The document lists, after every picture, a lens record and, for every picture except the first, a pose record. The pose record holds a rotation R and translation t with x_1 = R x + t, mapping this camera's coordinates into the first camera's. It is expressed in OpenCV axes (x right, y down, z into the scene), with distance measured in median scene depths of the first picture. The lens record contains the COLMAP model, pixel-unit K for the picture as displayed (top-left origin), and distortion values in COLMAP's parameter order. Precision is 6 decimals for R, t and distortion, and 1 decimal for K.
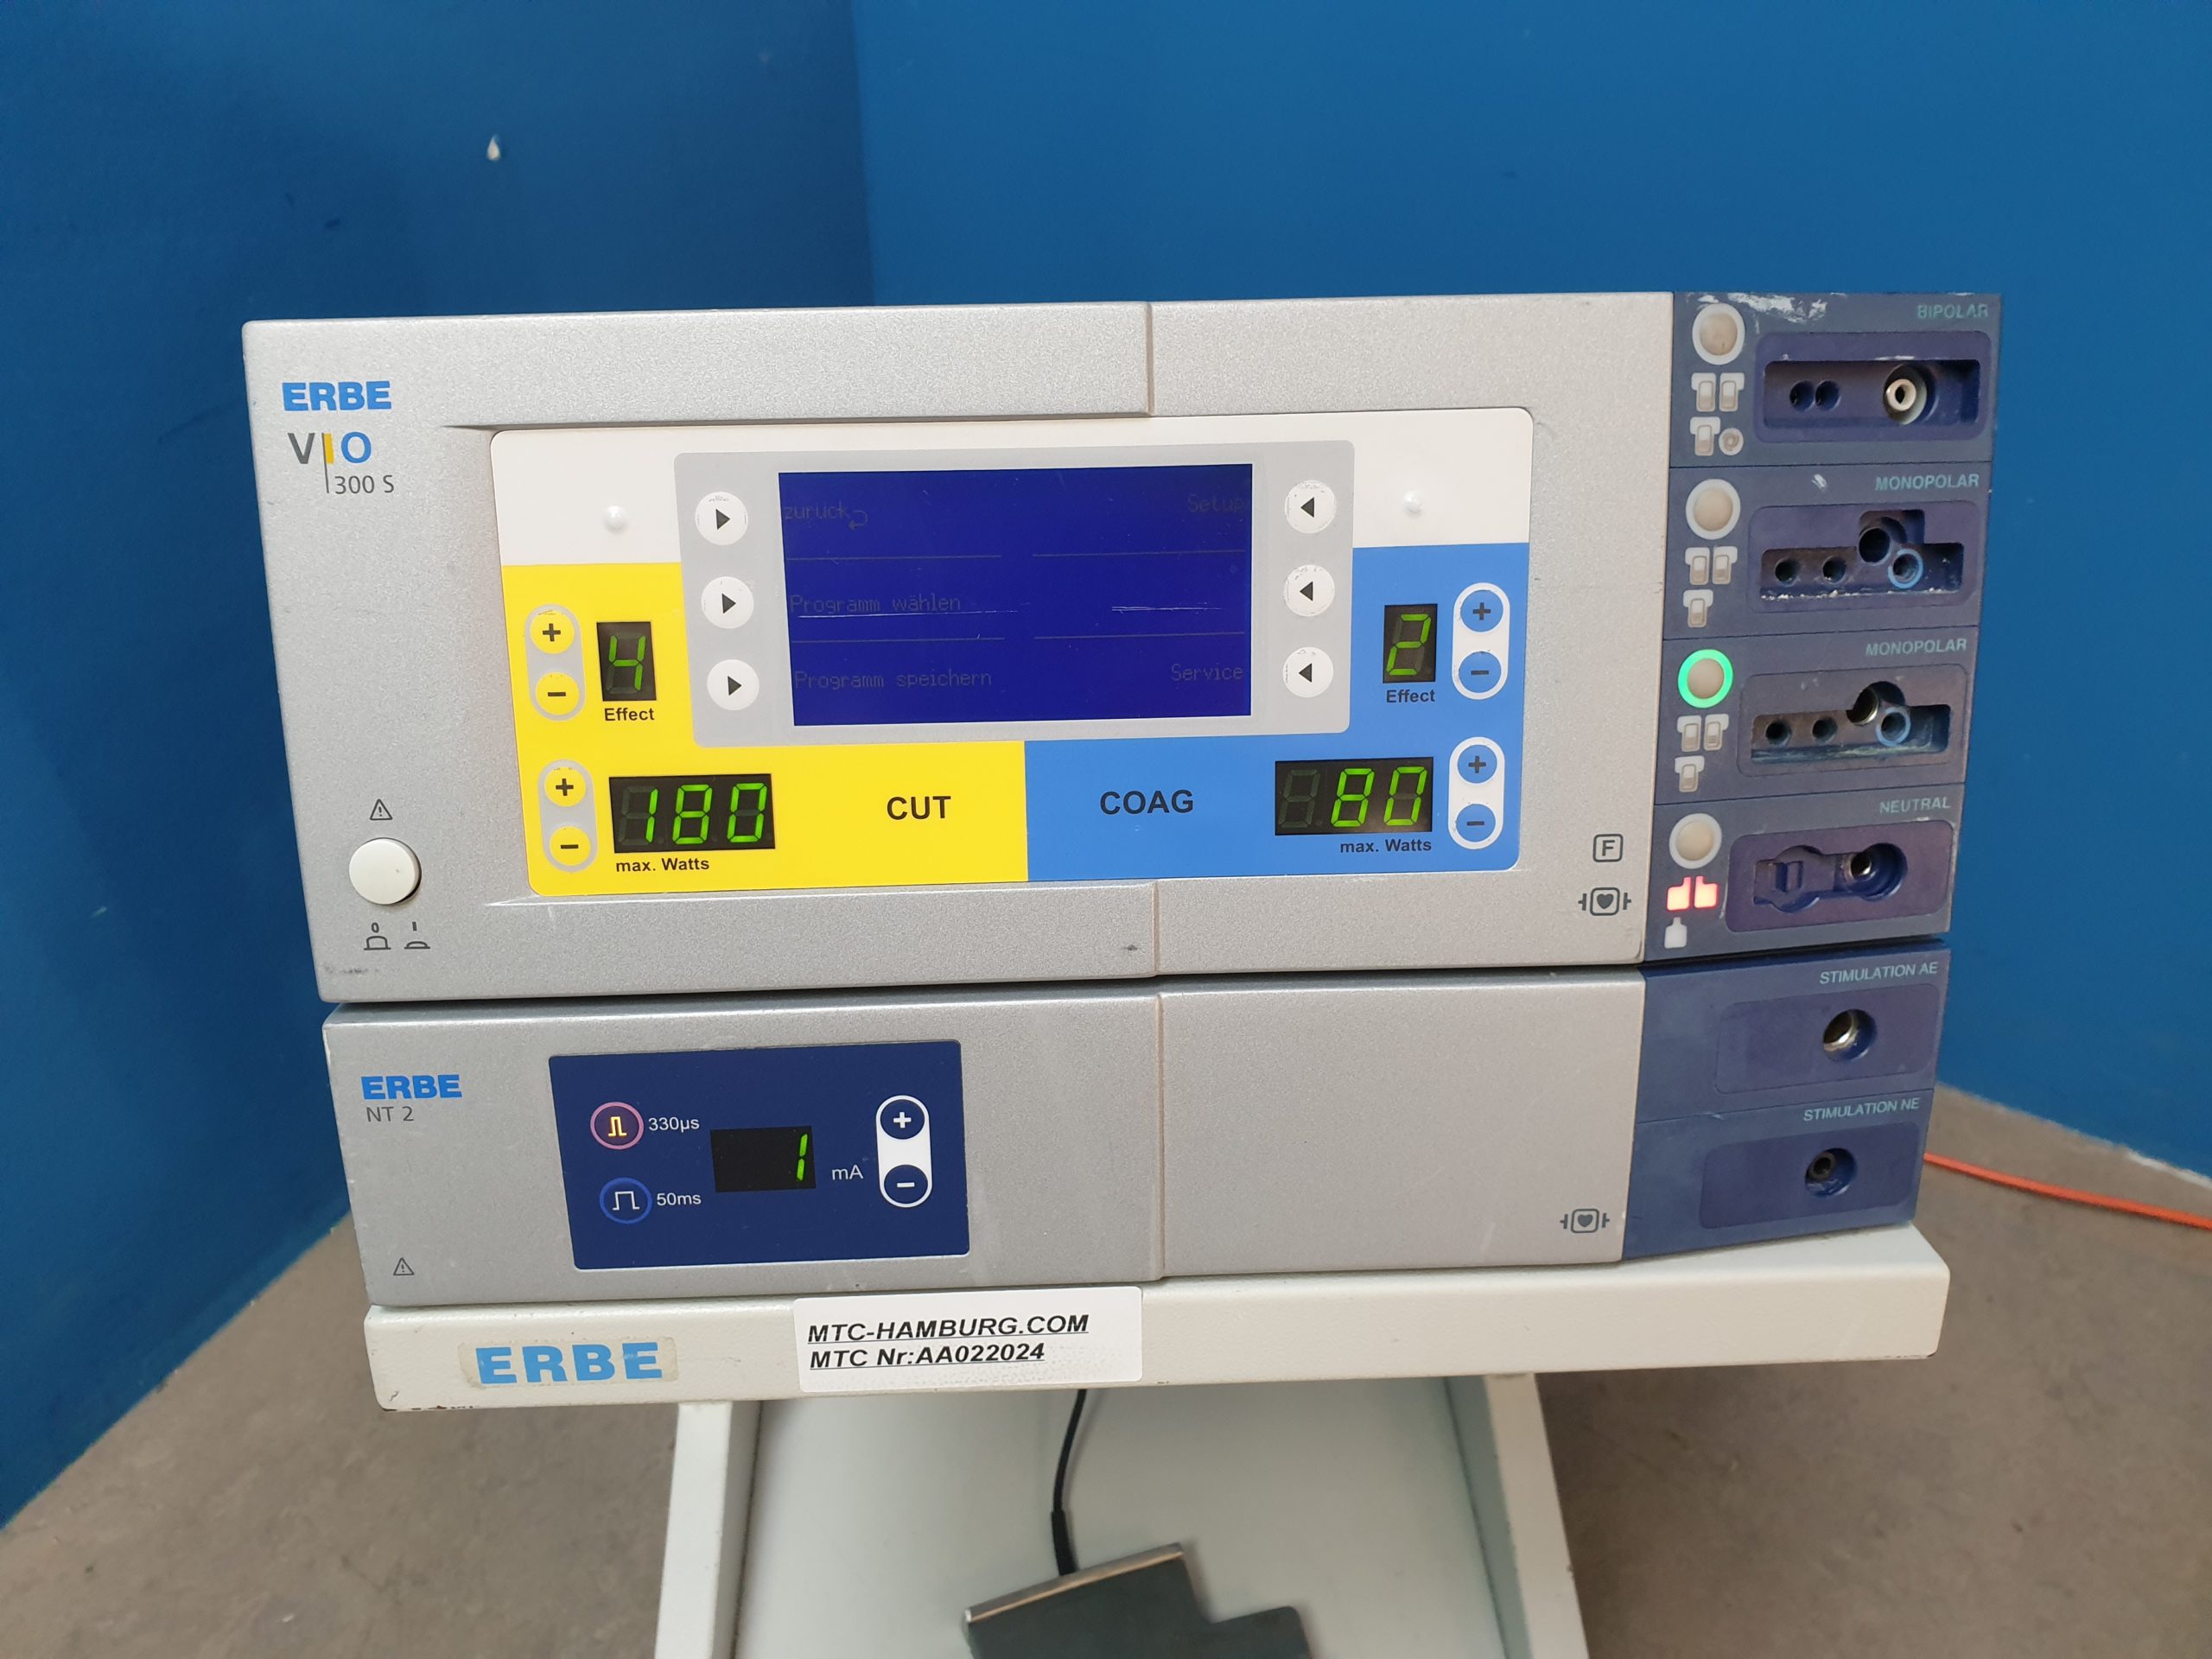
lens RADIAL K [[1689.8, 0, 1082.5], [0, 1689.8, 798.0], [0, 0, 1]] dist [-0.010694, 0.001910]
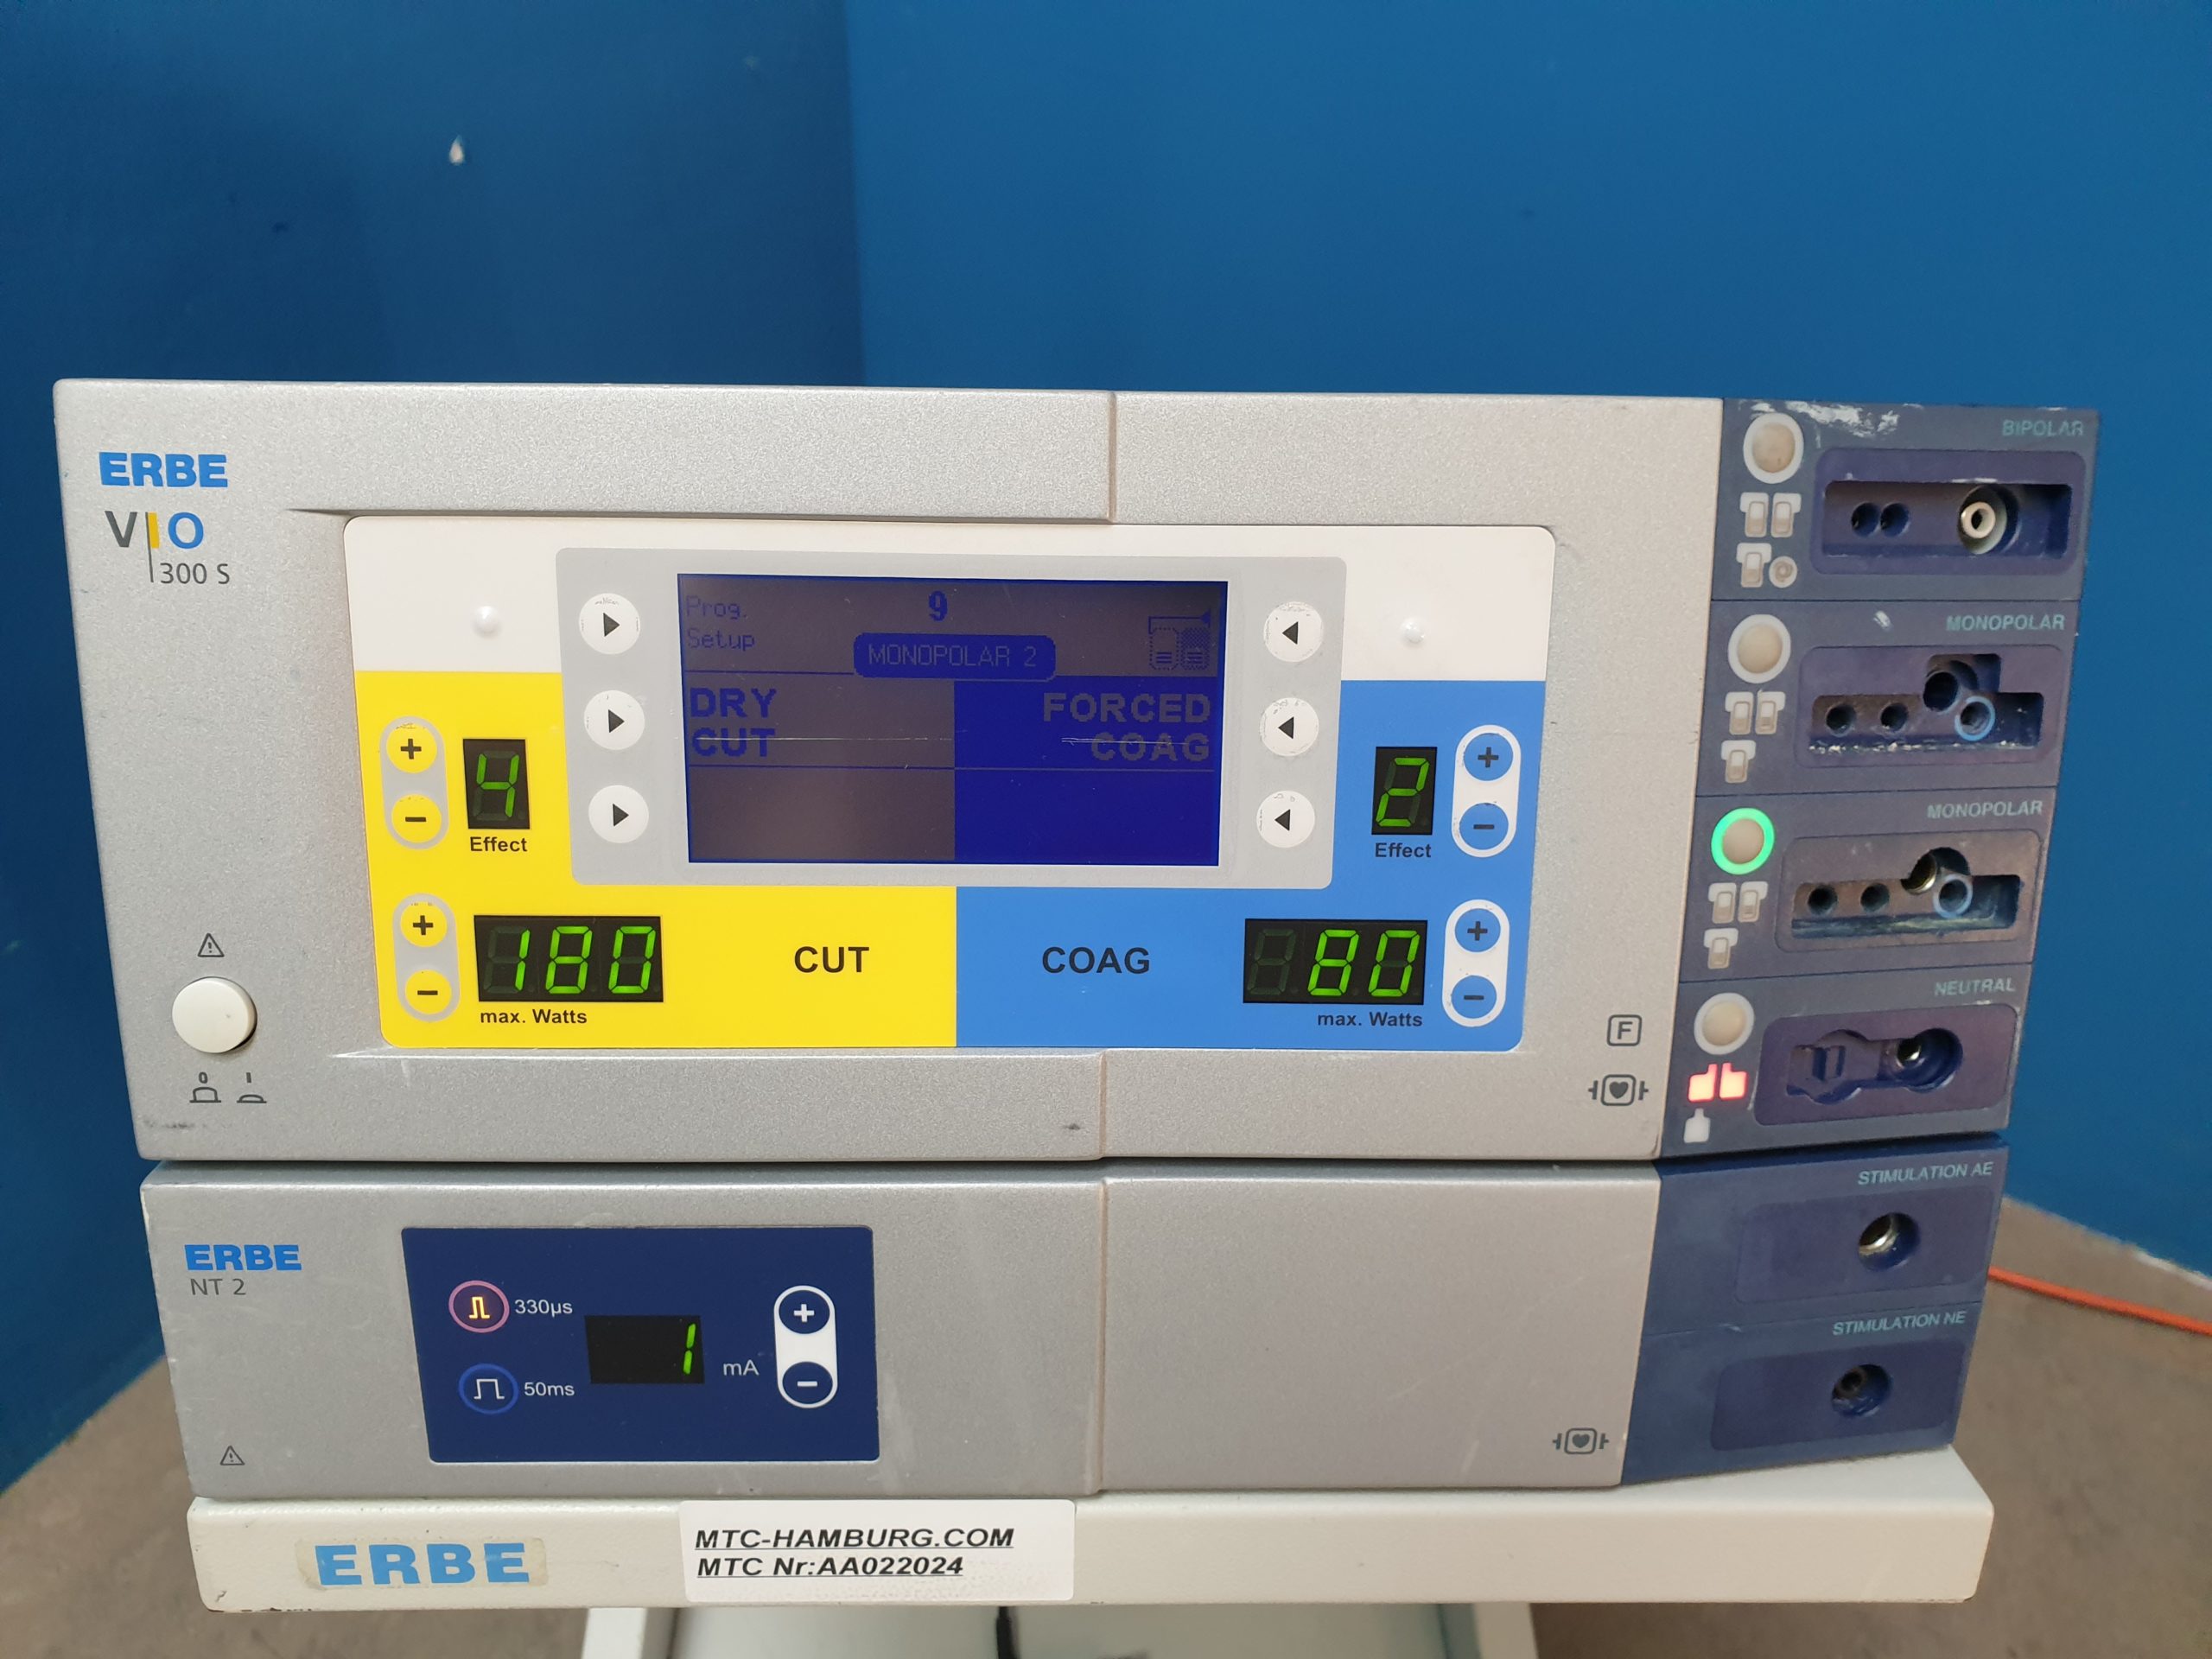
lens RADIAL K [[1689.8, 0, 1078.5], [0, 1689.8, 813.9], [0, 0, 1]] dist [-0.010694, 0.001910]
pose [[0.999468, 0.032604, 0.001234, 0.025414], [-0.032610, 0.999455, 0.005076, -0.076293], [-0.001068, -0.005113, 0.999986, 0.129551]]
